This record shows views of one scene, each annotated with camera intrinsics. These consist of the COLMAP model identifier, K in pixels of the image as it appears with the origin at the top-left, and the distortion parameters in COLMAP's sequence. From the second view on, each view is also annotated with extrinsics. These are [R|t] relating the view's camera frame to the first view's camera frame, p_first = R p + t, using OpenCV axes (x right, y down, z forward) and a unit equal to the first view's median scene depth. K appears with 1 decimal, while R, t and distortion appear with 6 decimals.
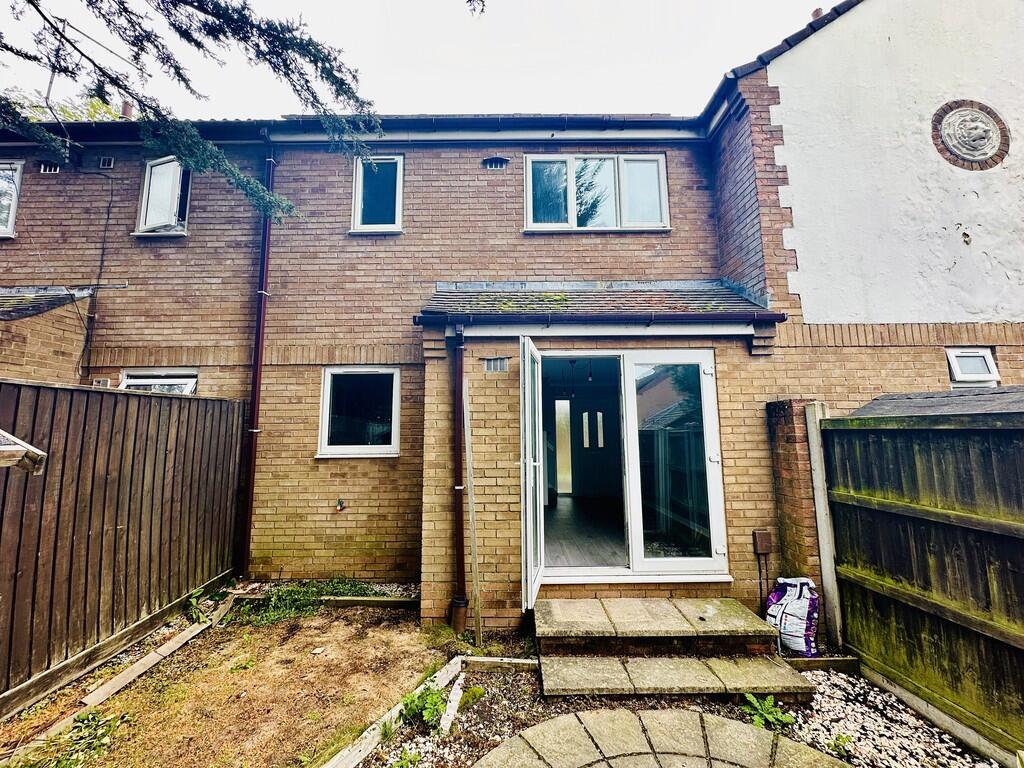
lens RADIAL K [[405.4, 0, 512.0], [0, 405.4, 384.0], [0, 0, 1]] dist [-0.001867, 0.000066]
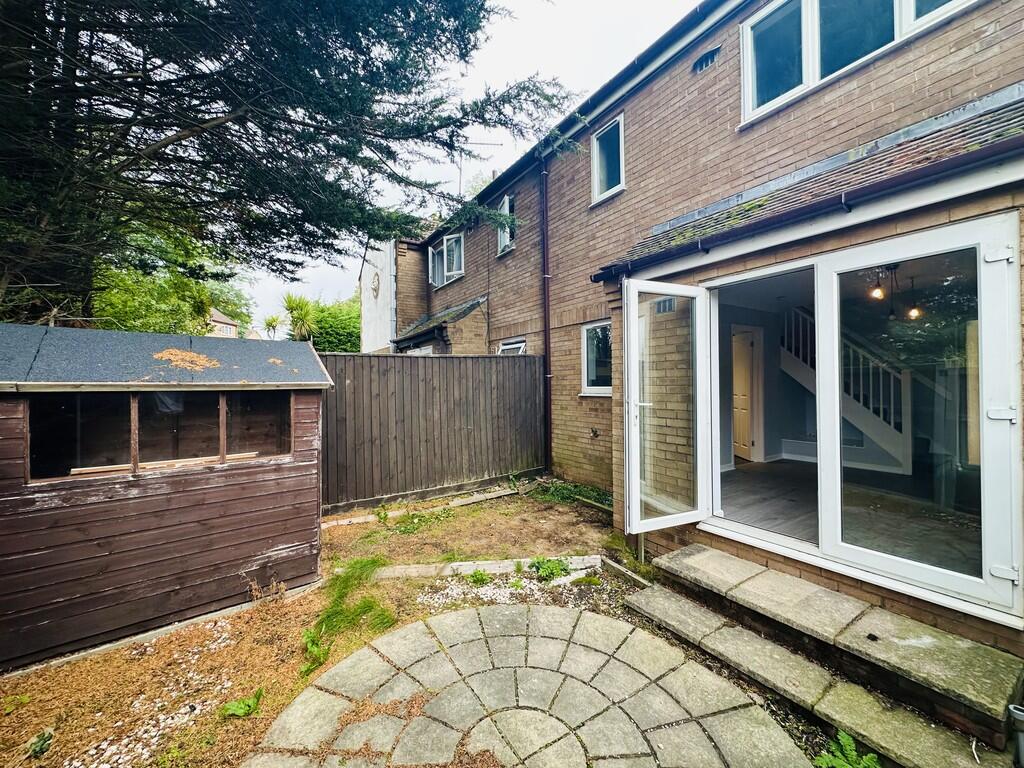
lens RADIAL K [[405.4, 0, 512.0], [0, 405.4, 384.0], [0, 0, 1]] dist [-0.001867, 0.000066]
pose [[0.538079, 0.003688, -0.842886, 0.583985], [0.110596, 0.991036, 0.074938, 0.025804], [0.835607, -0.133542, 0.532848, 0.143586]]
